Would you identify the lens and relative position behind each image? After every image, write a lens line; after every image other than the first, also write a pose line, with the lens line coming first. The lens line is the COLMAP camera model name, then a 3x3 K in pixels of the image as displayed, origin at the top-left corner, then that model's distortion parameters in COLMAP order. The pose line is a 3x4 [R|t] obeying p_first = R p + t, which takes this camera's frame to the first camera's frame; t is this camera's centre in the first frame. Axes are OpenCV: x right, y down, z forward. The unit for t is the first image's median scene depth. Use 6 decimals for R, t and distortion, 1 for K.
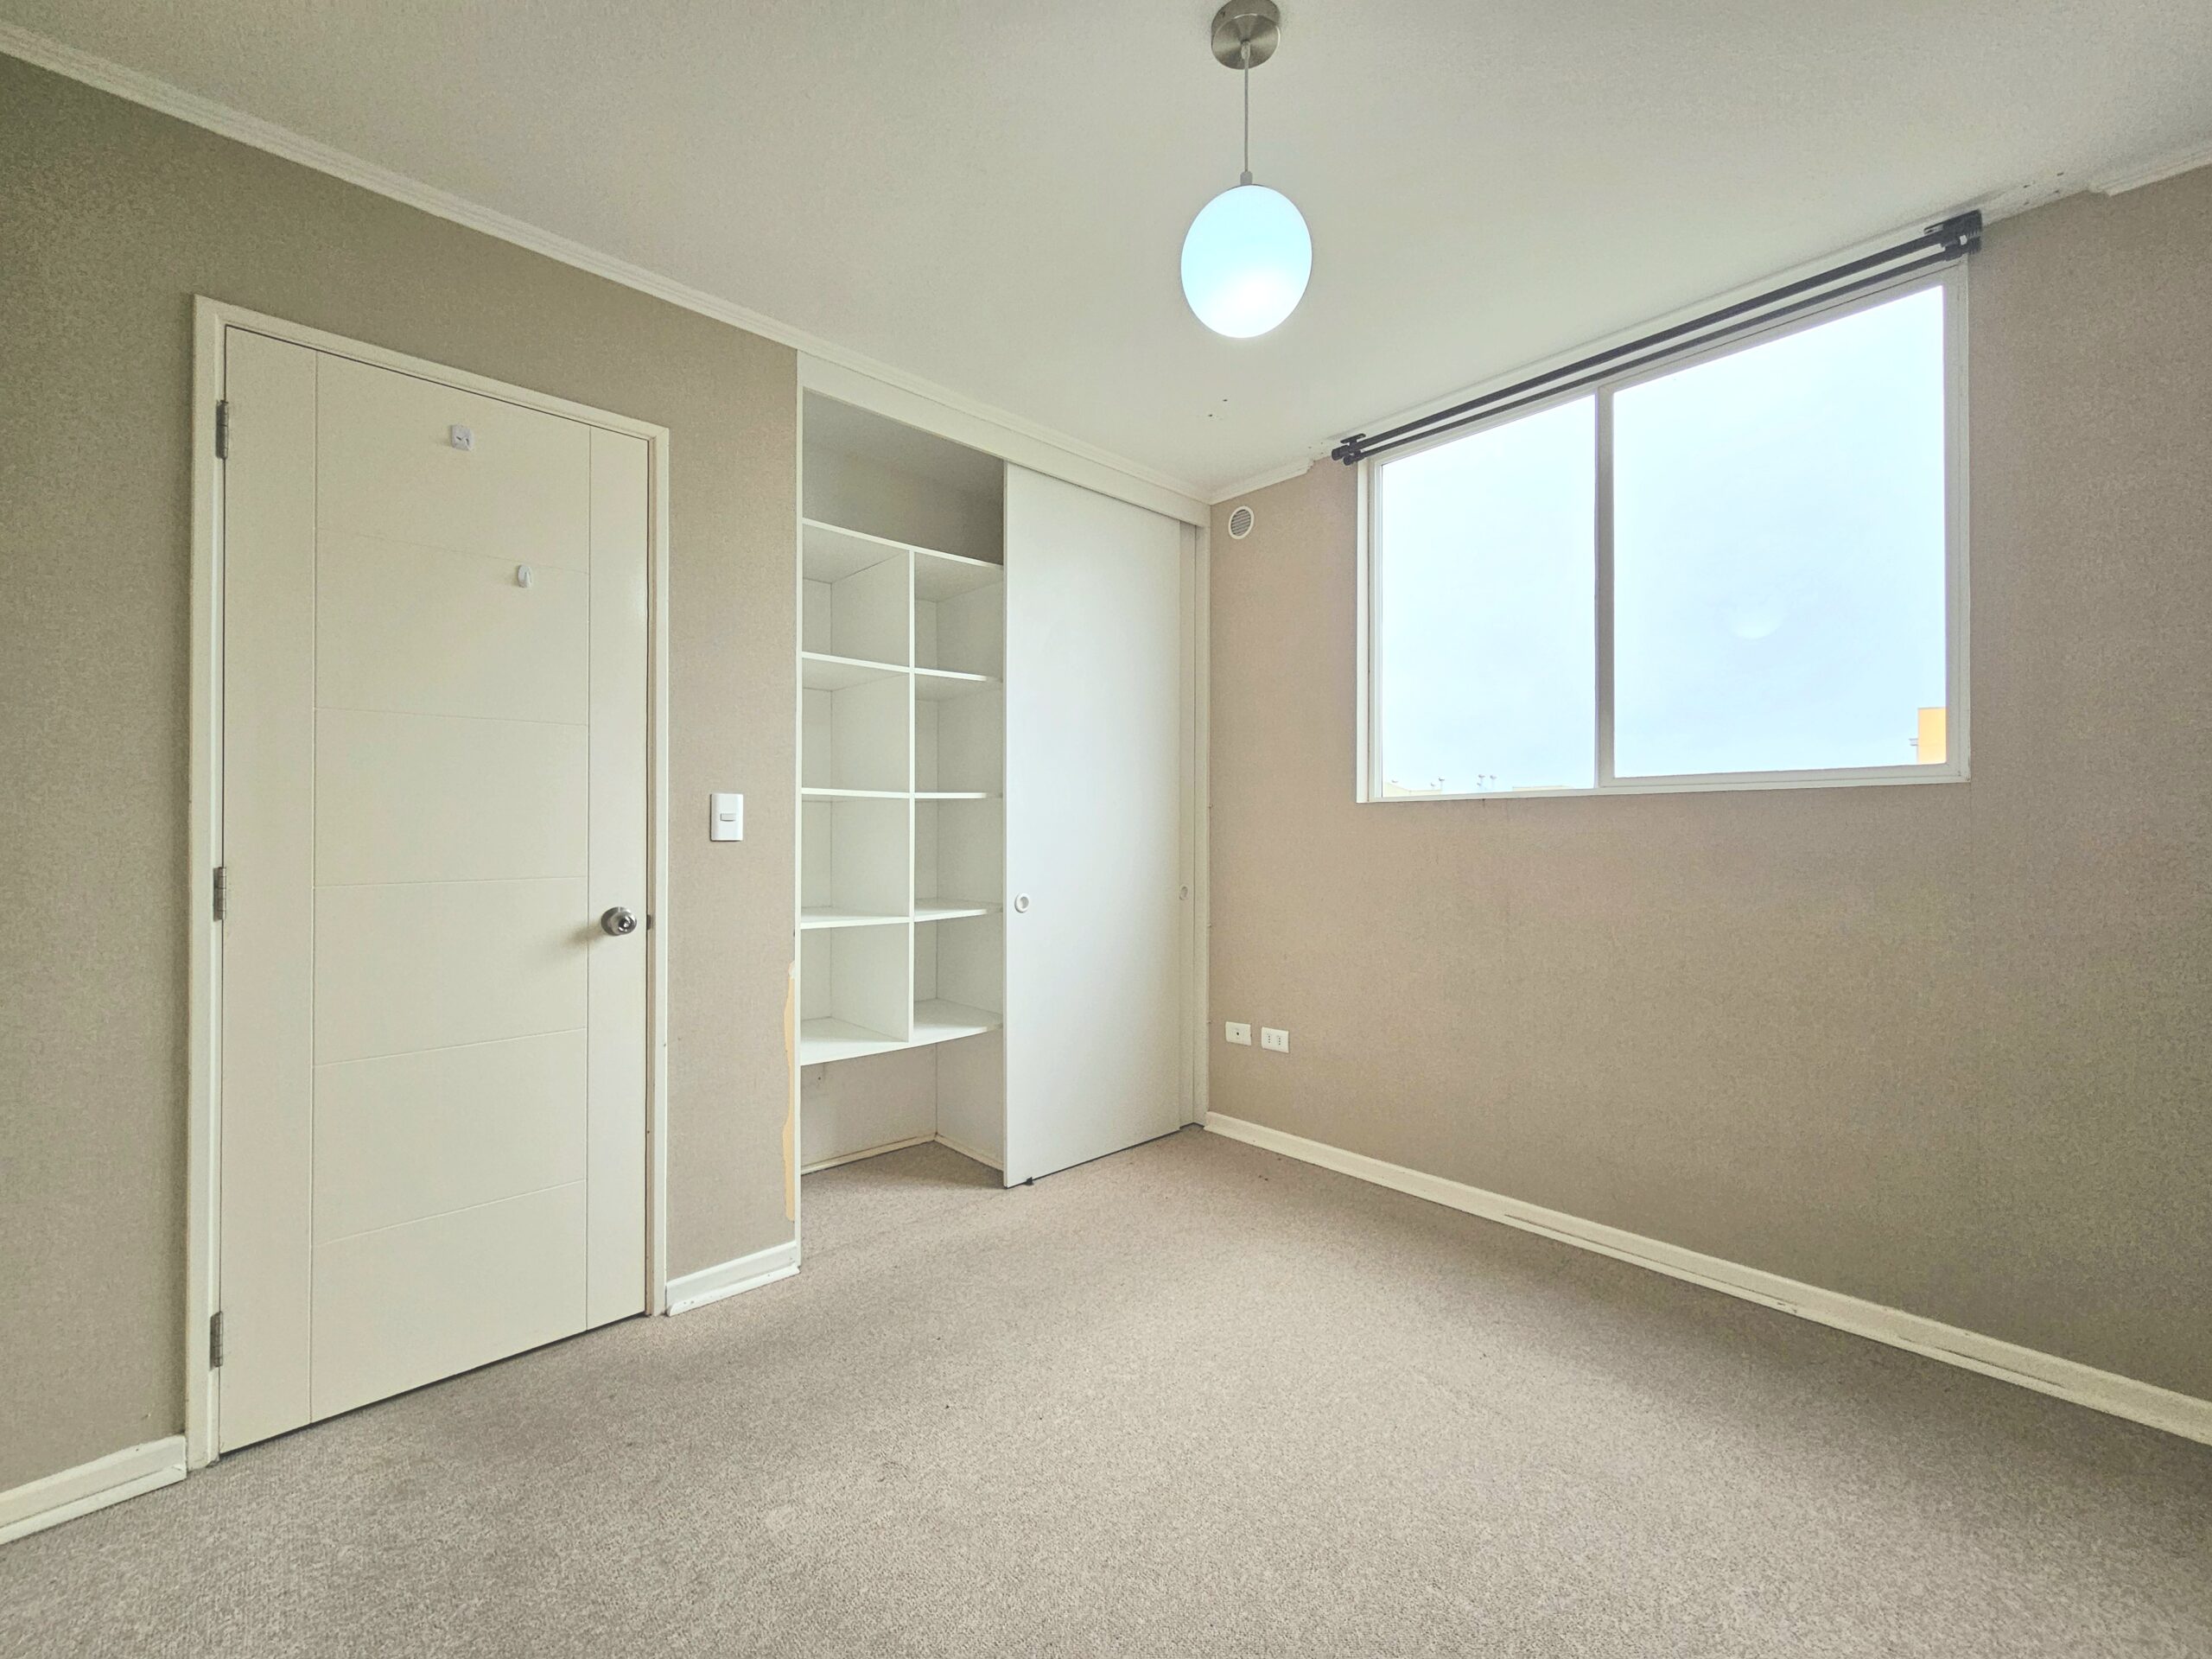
lens RADIAL K [[920.5, 0, 1118.1], [0, 920.5, 825.6], [0, 0, 1]] dist [0.003284, 0.000973]
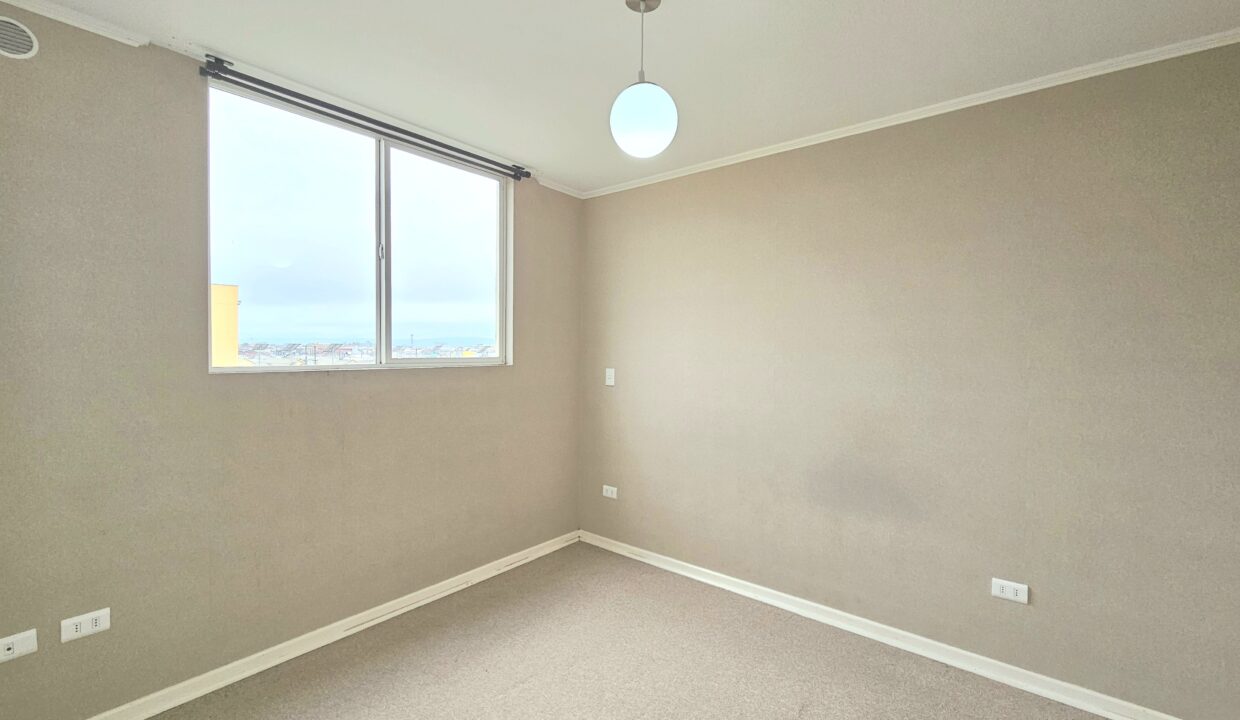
lens RADIAL K [[503.2, 0, 613.8], [0, 503.2, 364.3], [0, 0, 1]] dist [0.002695, 0.000688]
pose [[-0.115649, -0.019673, 0.993095, -0.475498], [-0.012080, 0.999758, 0.018398, -0.059440], [-0.993217, -0.009869, -0.115859, 0.623788]]
